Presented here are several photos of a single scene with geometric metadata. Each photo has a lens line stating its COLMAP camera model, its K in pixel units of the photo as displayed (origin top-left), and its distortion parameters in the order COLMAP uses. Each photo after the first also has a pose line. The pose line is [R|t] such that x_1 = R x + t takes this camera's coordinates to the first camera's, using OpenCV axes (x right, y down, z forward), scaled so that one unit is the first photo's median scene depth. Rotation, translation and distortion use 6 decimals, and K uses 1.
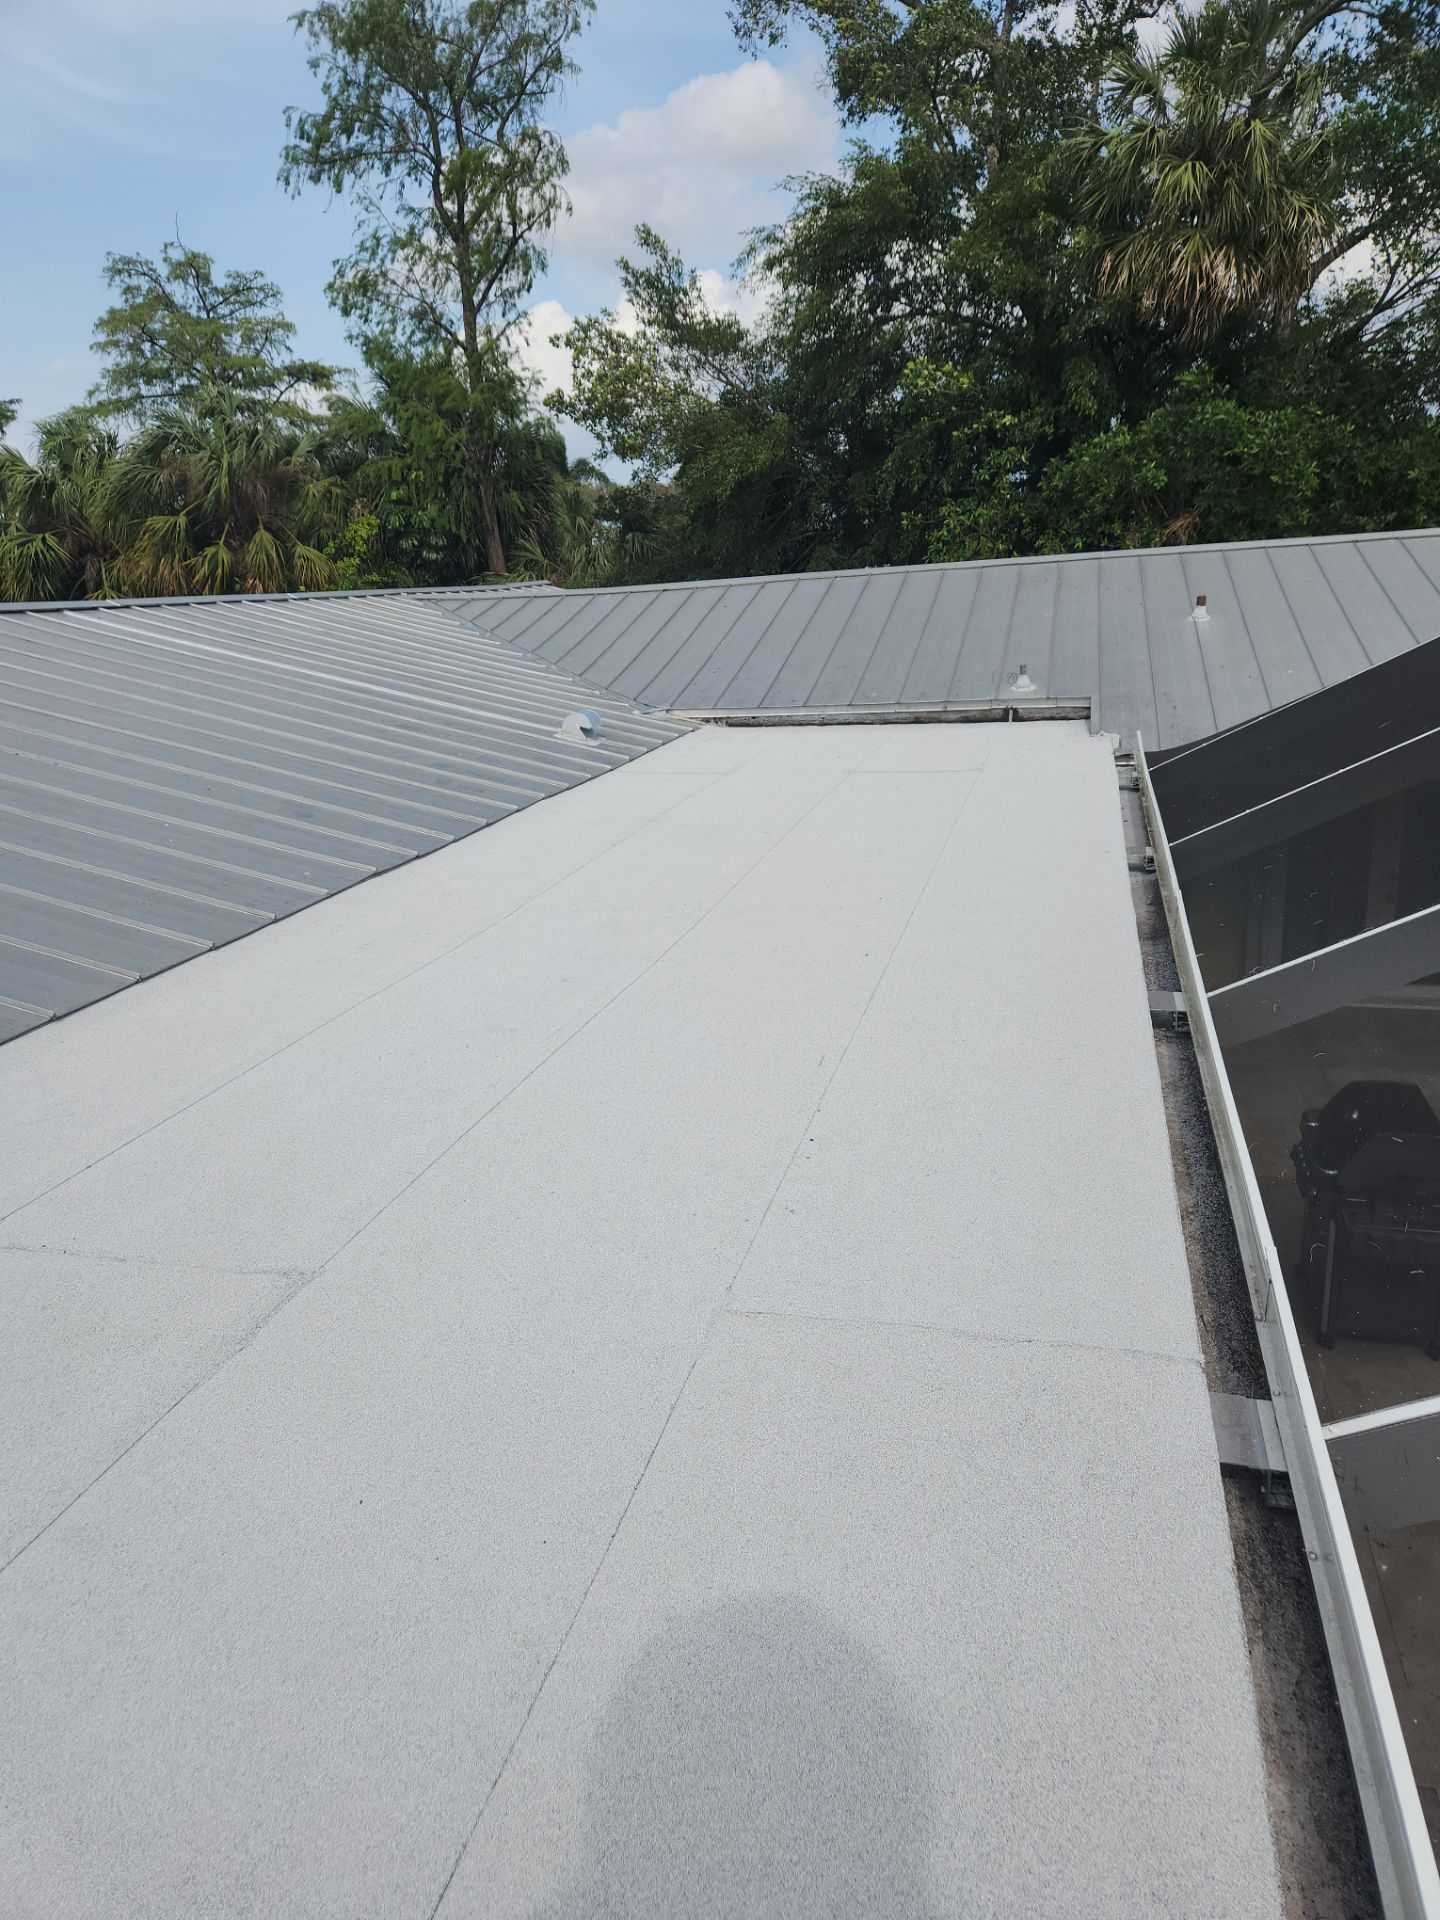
lens RADIAL K [[1319.1, 0, 658.8], [0, 1319.1, 1017.6], [0, 0, 1]] dist [0.086770, -0.059137]
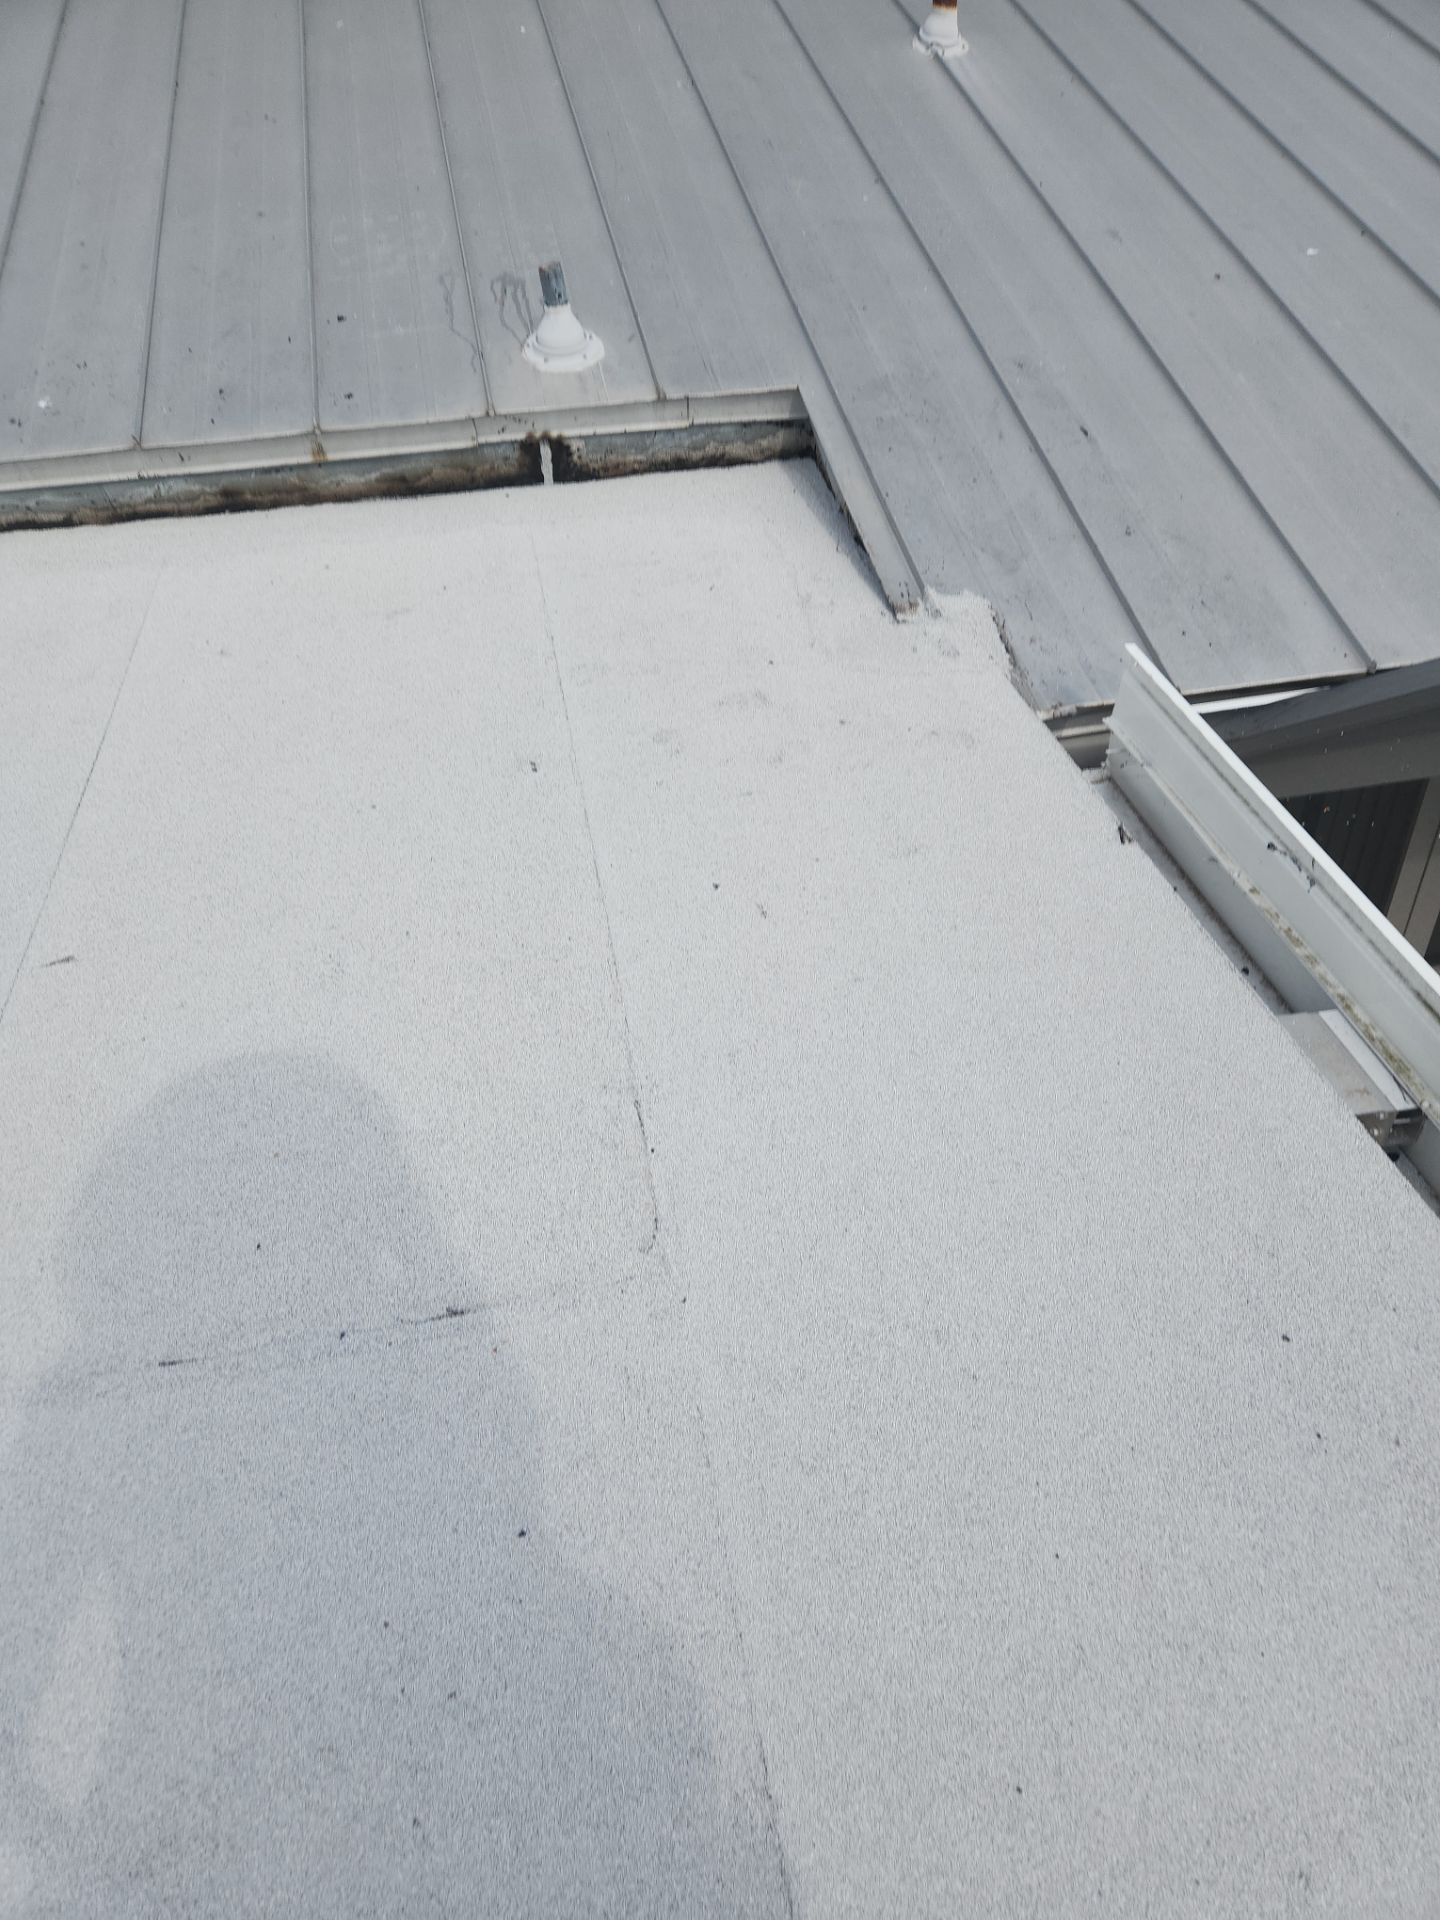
lens RADIAL K [[1424.9, 0, 726.9], [0, 1424.9, 951.8], [0, 0, 1]] dist [0.092154, -0.086884]
pose [[0.900104, -0.251848, 0.355508, 0.155404], [0.140621, 0.940259, 0.310062, -0.214000], [-0.412358, -0.229096, 0.881746, 0.661630]]
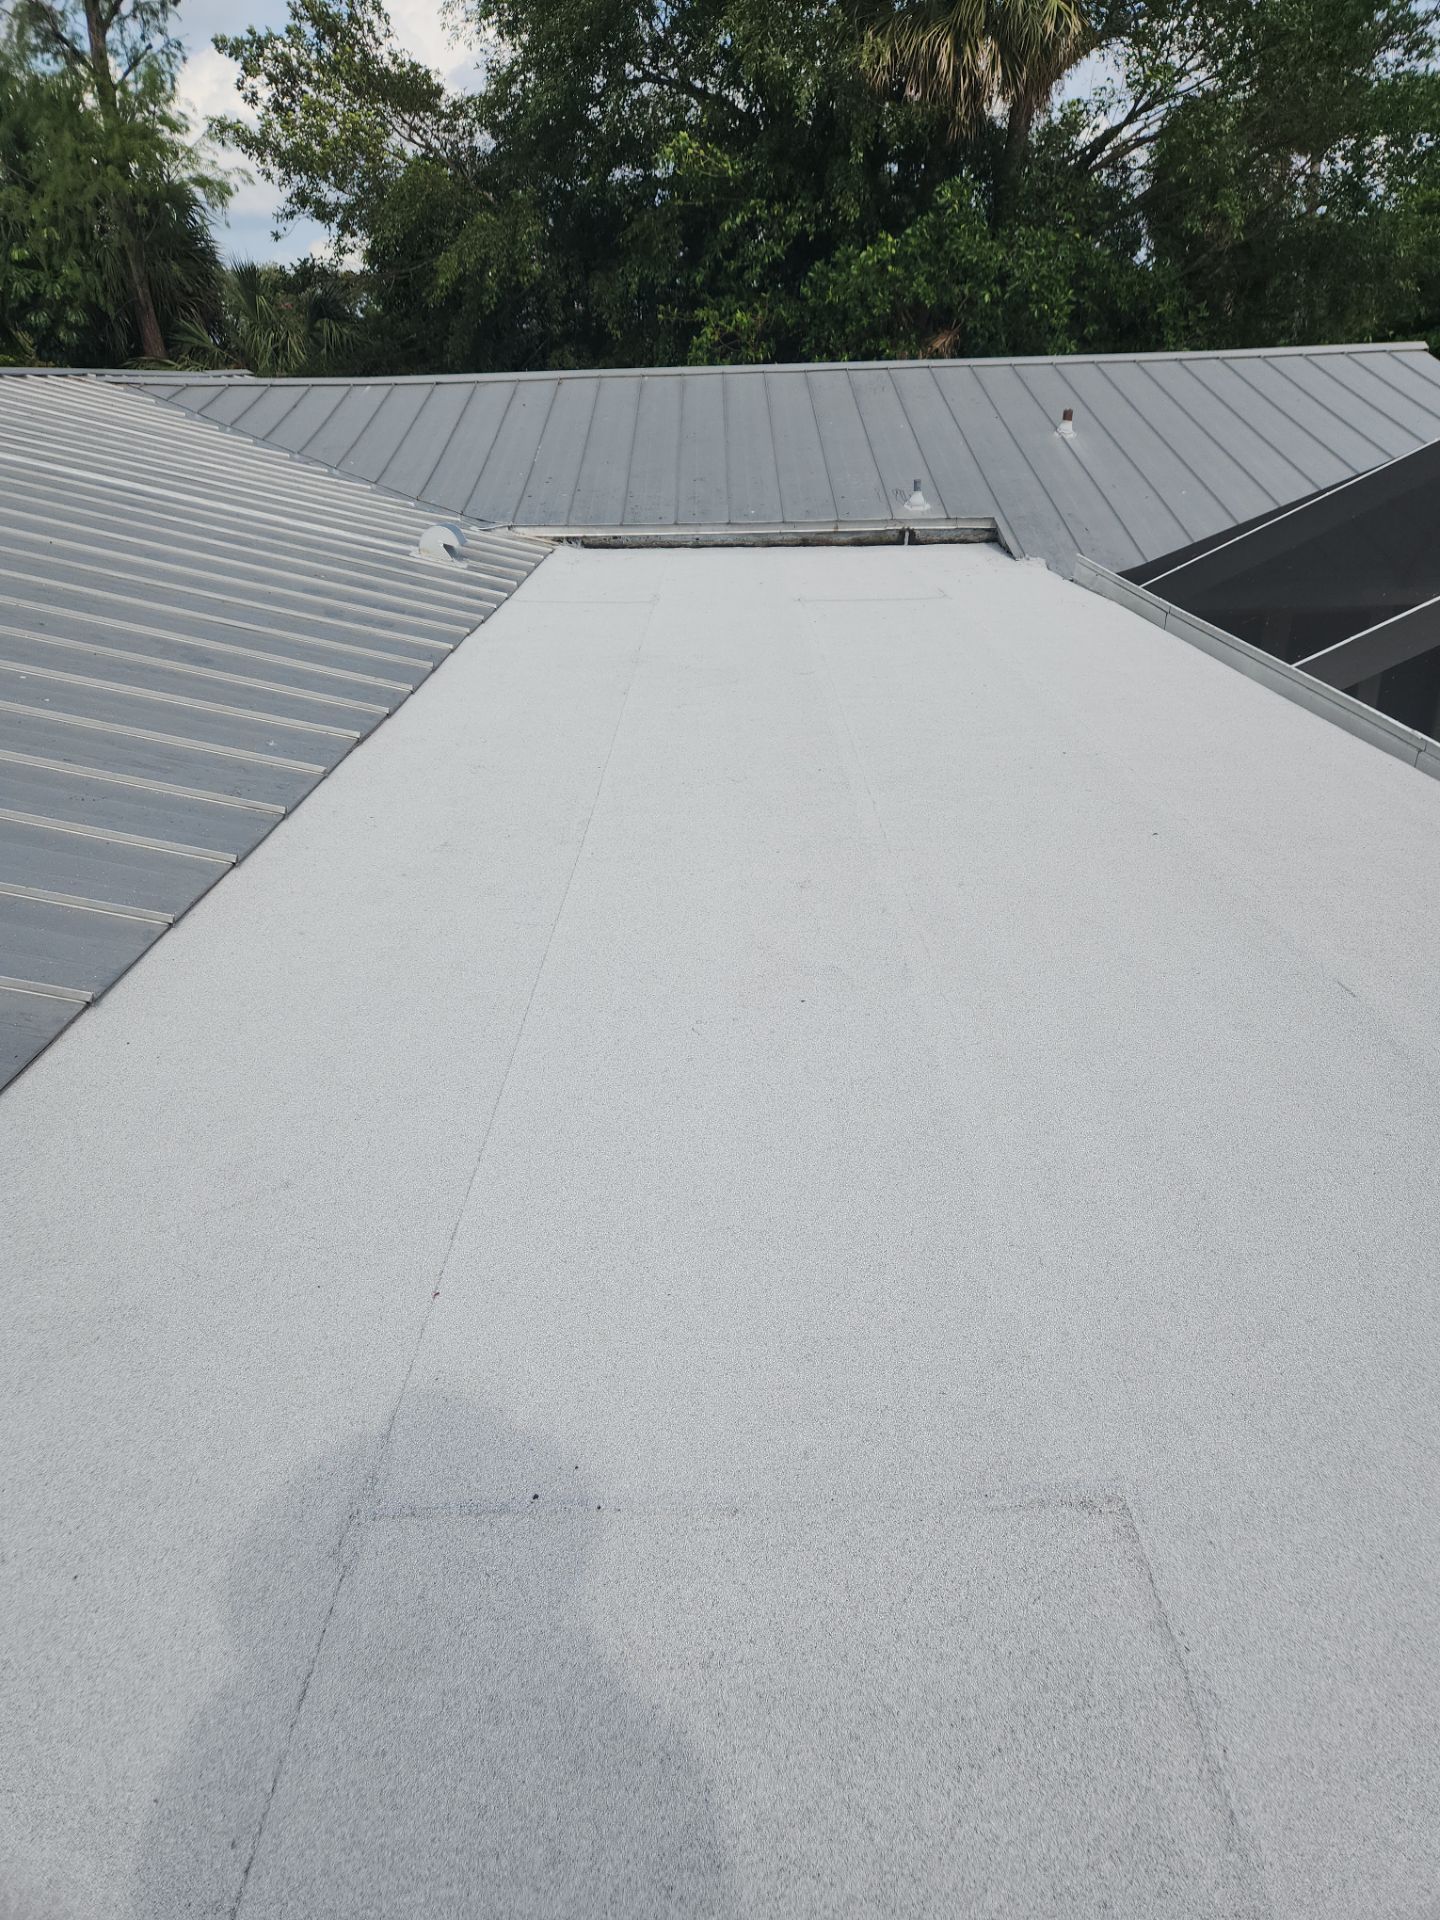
lens RADIAL K [[1367.6, 0, 693.0], [0, 1367.6, 968.6], [0, 0, 1]] dist [0.078190, -0.067435]
pose [[0.960739, -0.074425, 0.267287, -0.141242], [0.054871, 0.995291, 0.079909, -0.019907], [-0.271975, -0.062106, 0.960298, 0.126734]]
